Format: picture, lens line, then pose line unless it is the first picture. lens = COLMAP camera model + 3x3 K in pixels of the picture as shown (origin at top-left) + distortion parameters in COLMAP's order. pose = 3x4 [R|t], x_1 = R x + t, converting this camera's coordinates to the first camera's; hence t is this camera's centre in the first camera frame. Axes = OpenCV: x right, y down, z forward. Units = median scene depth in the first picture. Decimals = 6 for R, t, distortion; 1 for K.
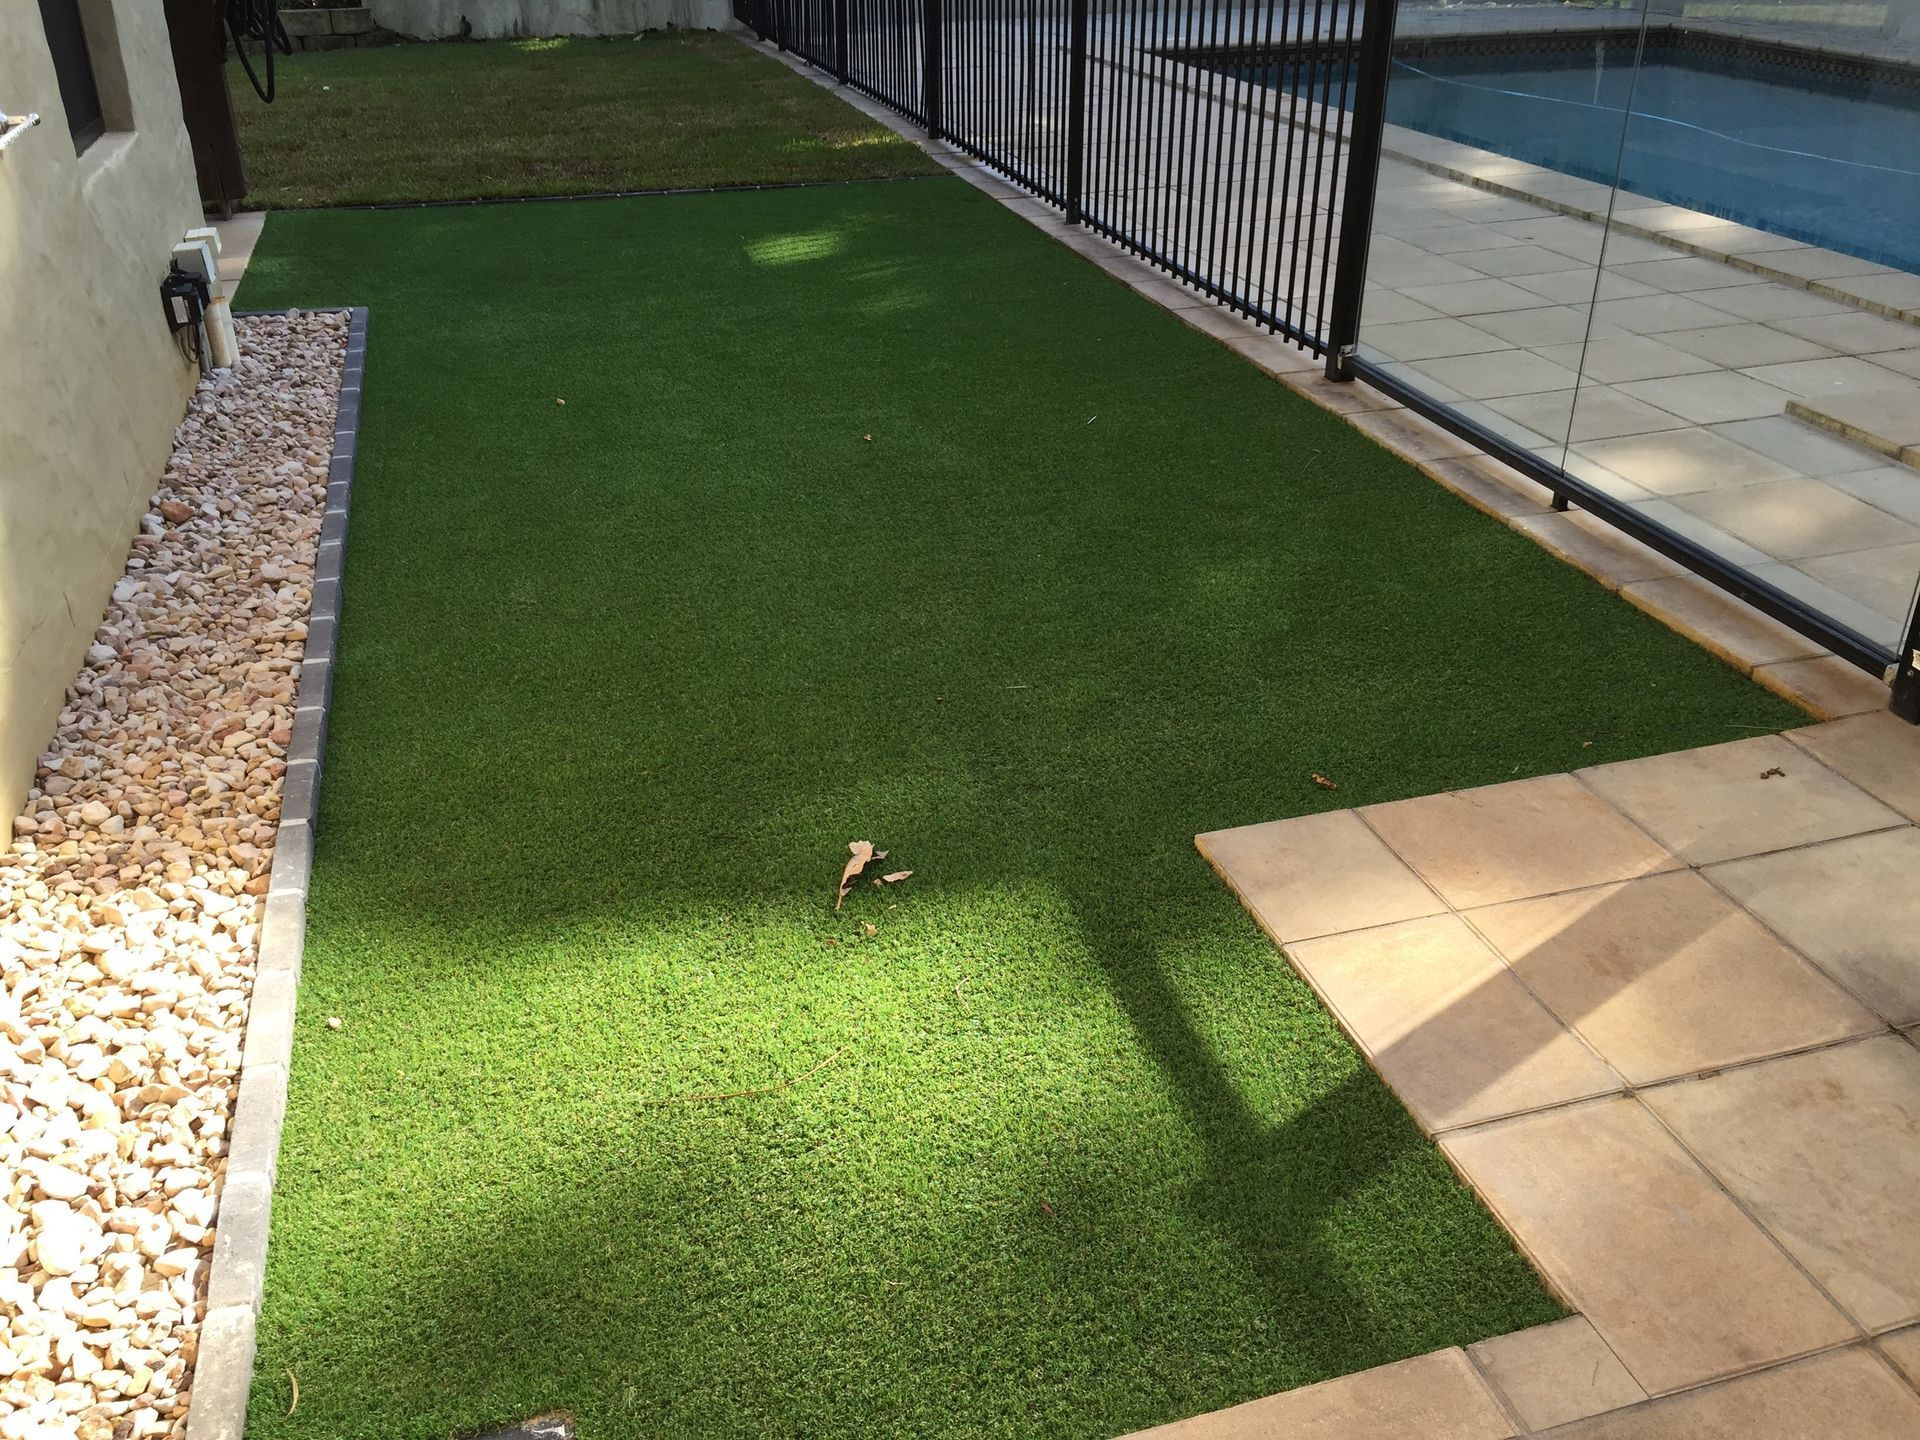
lens RADIAL K [[1650.9, 0, 960.8], [0, 1650.9, 719.4], [0, 0, 1]] dist [0.037073, -0.036365]
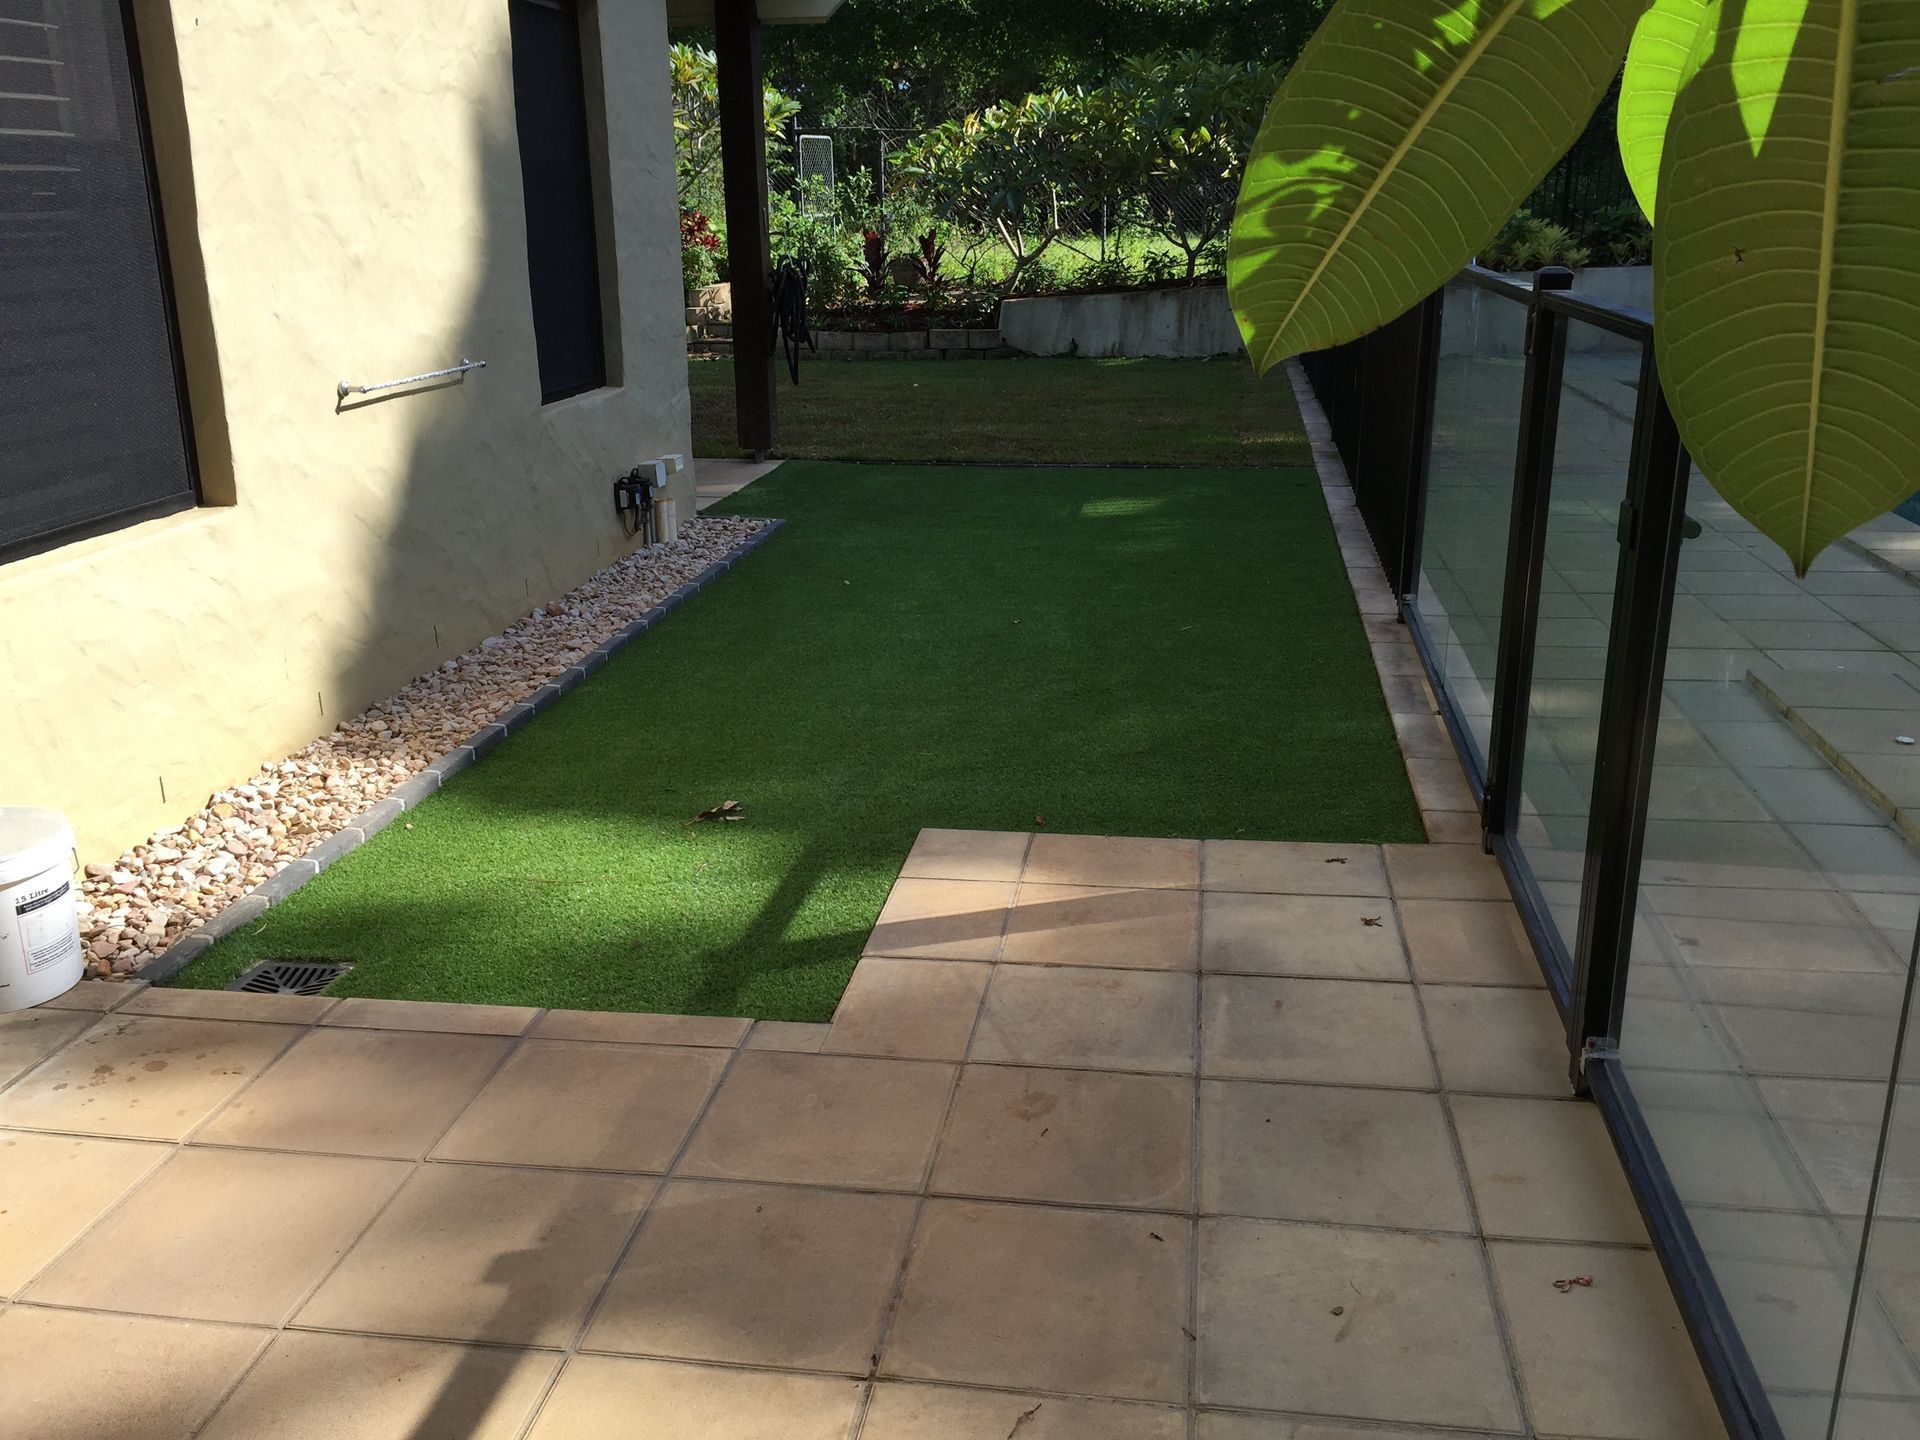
lens RADIAL K [[1650.9, 0, 960.1], [0, 1650.9, 719.7], [0, 0, 1]] dist [0.037073, -0.036365]
pose [[0.907321, 0.125452, -0.401287, 0.754259], [-0.195526, 0.970859, -0.138576, 0.172440], [0.372208, 0.204195, 0.905409, -0.378851]]
